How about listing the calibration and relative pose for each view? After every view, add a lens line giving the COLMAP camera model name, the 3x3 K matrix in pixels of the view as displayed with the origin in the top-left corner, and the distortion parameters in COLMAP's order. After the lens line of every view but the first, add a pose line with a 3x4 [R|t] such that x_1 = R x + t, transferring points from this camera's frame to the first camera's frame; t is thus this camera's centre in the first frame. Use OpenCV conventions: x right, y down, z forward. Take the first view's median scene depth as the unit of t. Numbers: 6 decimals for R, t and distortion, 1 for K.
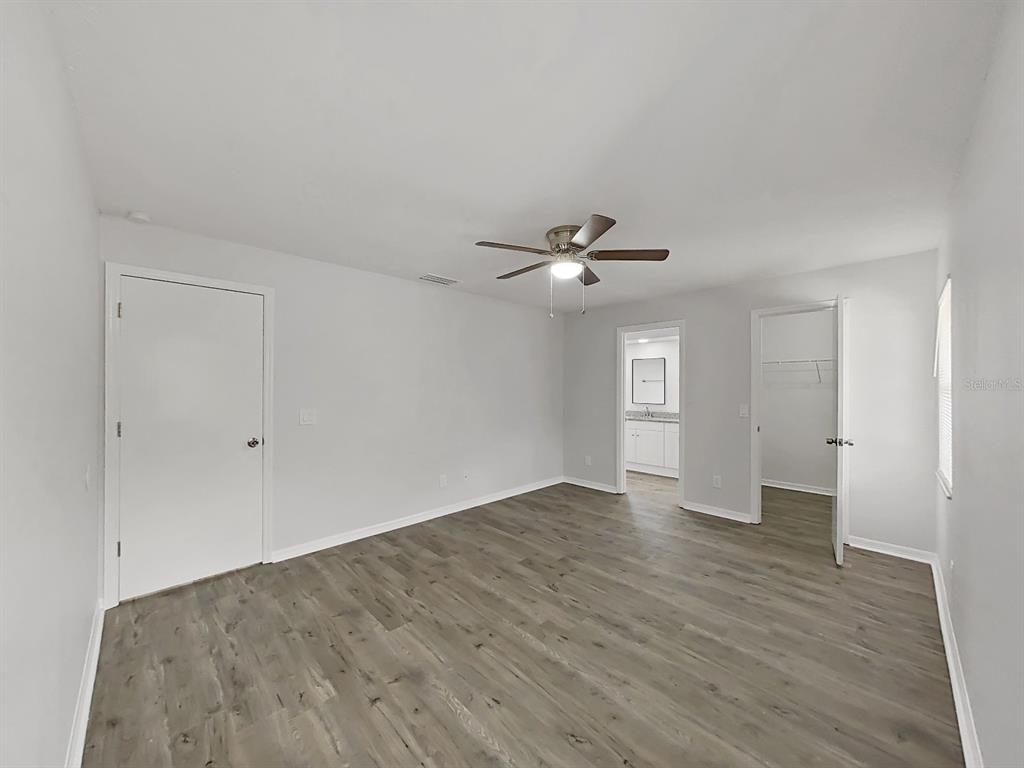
lens RADIAL K [[379.5, 0, 518.0], [0, 379.5, 388.1], [0, 0, 1]] dist [-0.005024, 0.001009]
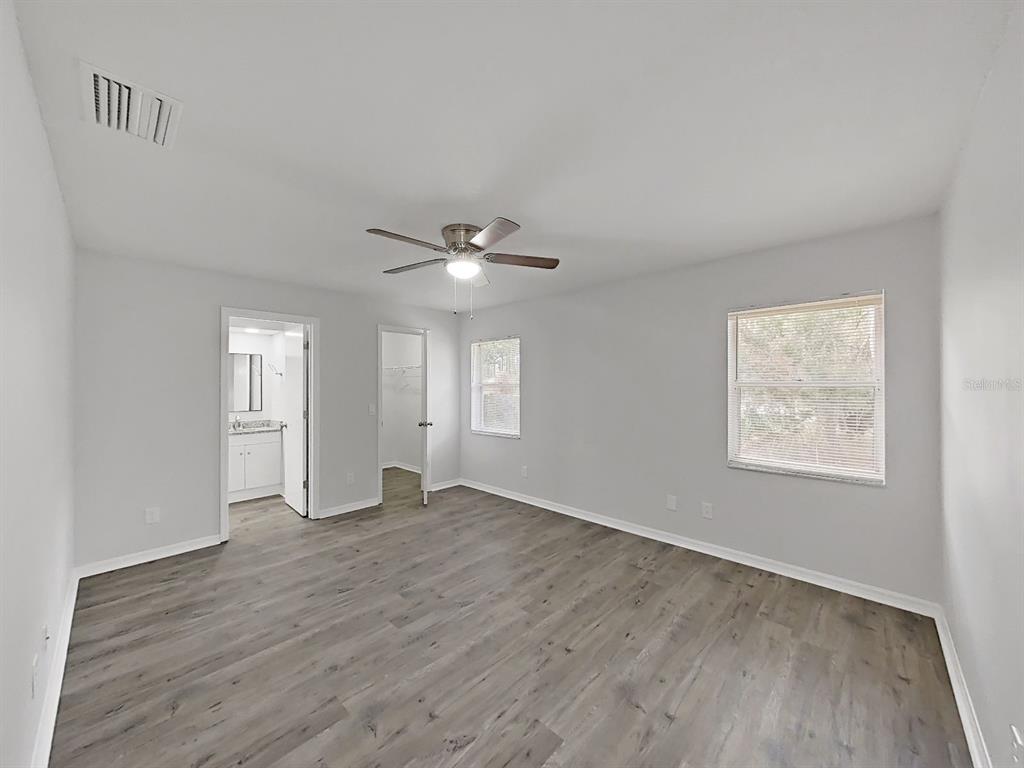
lens RADIAL K [[379.5, 0, 512.0], [0, 379.5, 382.7], [0, 0, 1]] dist [-0.005024, 0.001009]
pose [[-0.023723, 0.005938, 0.999701, -0.825776], [0.011700, 0.999916, -0.005661, -0.012033], [-0.999650, 0.011563, -0.023791, 0.876539]]
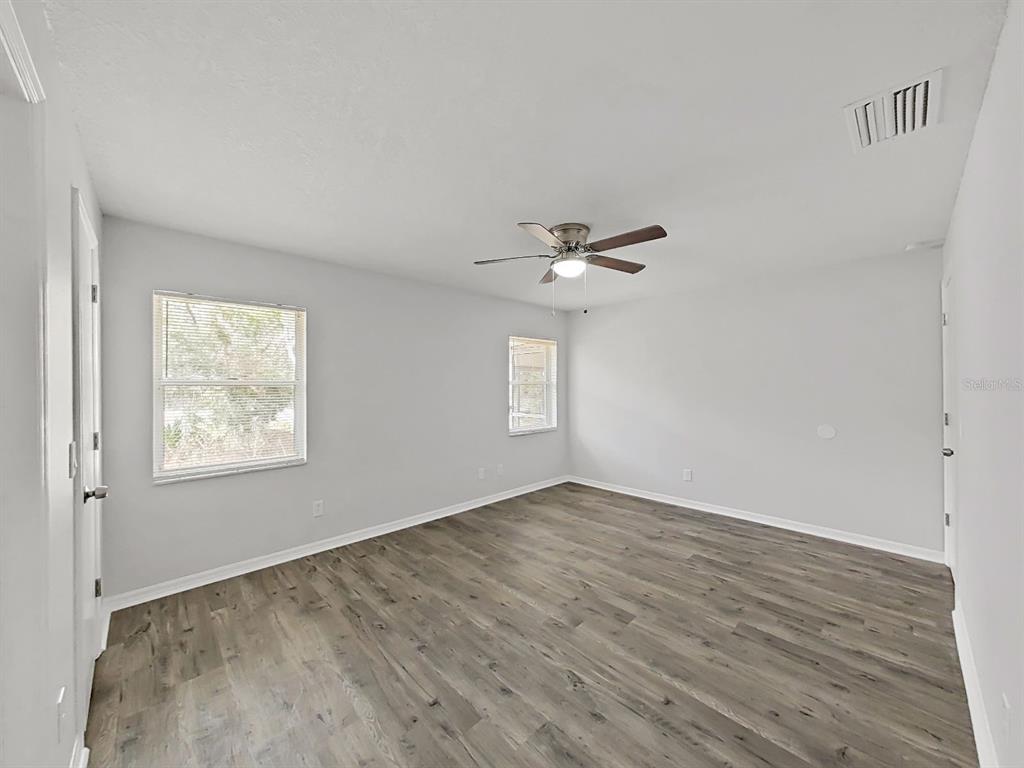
lens RADIAL K [[379.5, 0, 508.3], [0, 379.5, 382.7], [0, 0, 1]] dist [-0.005024, 0.001009]
pose [[-0.999314, 0.004923, 0.036718, 0.249952], [0.005171, 0.999964, 0.006656, -0.020176], [-0.036684, 0.006842, -0.999303, 1.960028]]
